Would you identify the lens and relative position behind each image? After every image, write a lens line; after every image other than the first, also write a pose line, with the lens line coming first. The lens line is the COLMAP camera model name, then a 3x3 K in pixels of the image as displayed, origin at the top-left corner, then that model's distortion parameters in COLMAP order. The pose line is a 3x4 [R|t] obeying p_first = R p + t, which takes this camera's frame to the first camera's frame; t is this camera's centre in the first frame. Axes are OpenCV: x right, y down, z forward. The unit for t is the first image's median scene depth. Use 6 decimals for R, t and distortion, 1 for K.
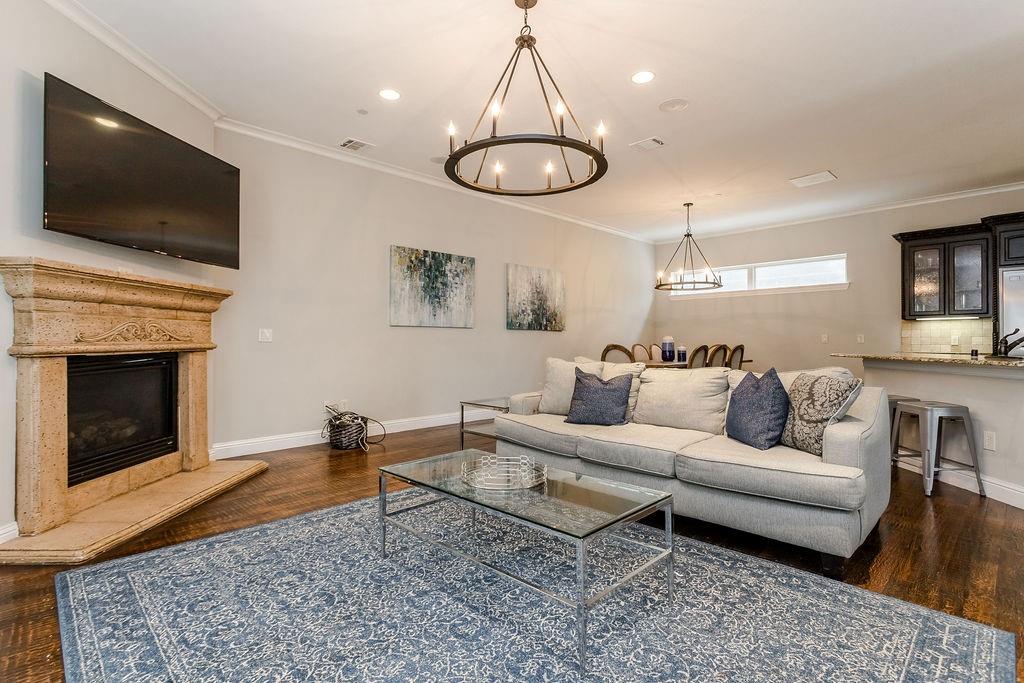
lens RADIAL K [[488.6, 0, 512.3], [0, 488.6, 334.6], [0, 0, 1]] dist [0.000446, 0.001583]
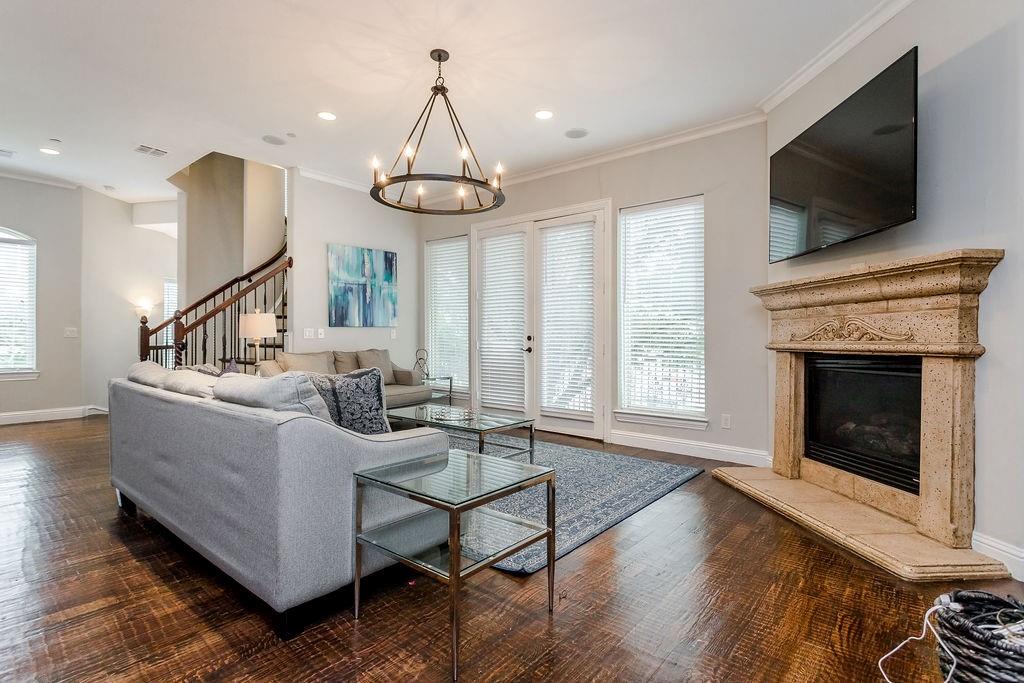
lens RADIAL K [[488.6, 0, 512.8], [0, 488.6, 338.5], [0, 0, 1]] dist [0.000446, 0.001583]
pose [[-0.993911, -0.004581, -0.110093, -0.012542], [-0.003086, 0.999901, -0.013744, 0.013784], [0.110145, -0.013321, -0.993826, 1.060877]]
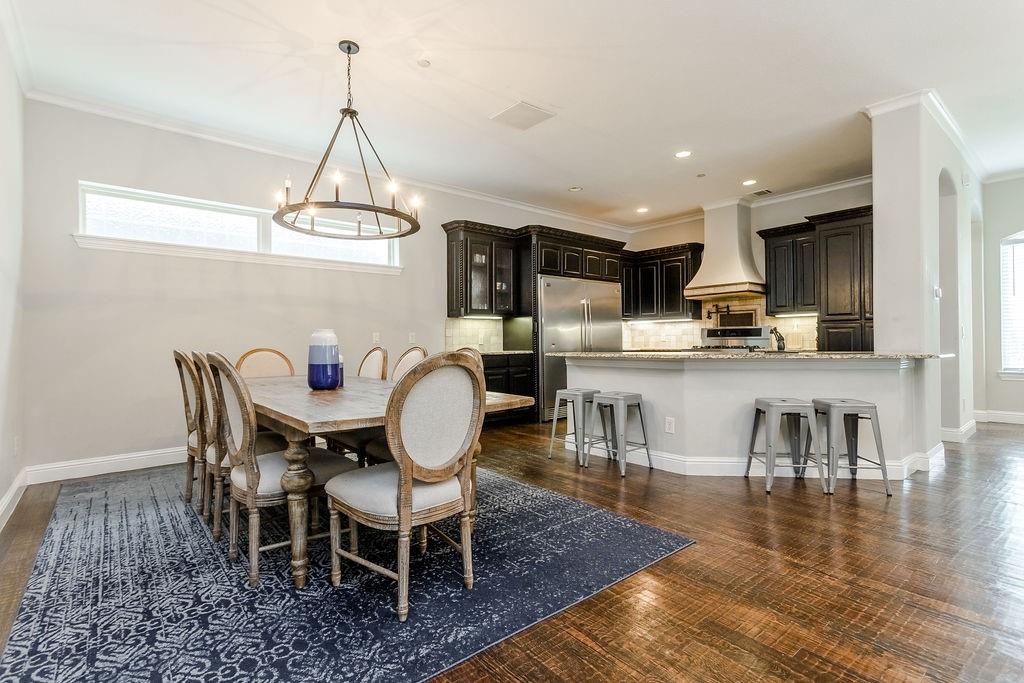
lens RADIAL K [[488.6, 0, 513.5], [0, 488.6, 336.2], [0, 0, 1]] dist [0.000446, 0.001583]
pose [[0.064443, 0.007062, 0.997896, -0.108399], [-0.005035, 0.999965, -0.006752, 0.011992], [-0.997909, -0.004589, 0.064476, 0.979150]]
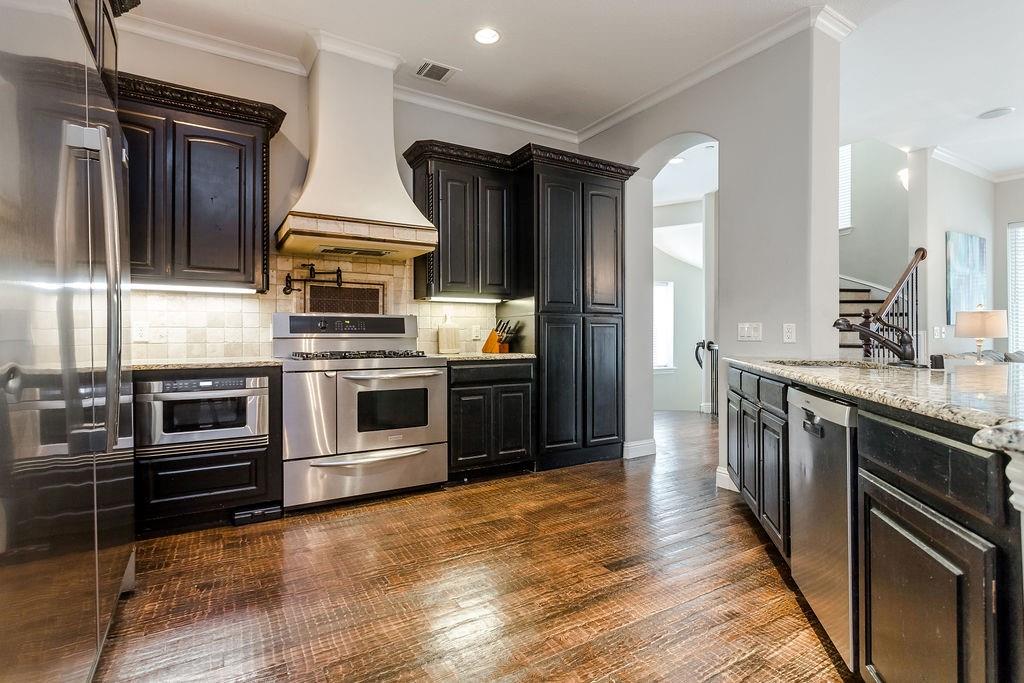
lens RADIAL K [[488.6, 0, 509.4], [0, 488.6, 338.4], [0, 0, 1]] dist [0.000446, 0.001583]
pose [[-0.973917, -0.001886, 0.226898, 0.837550], [-0.004413, 0.999934, -0.010629, 0.013984], [-0.226863, -0.011353, -0.973861, 1.054055]]
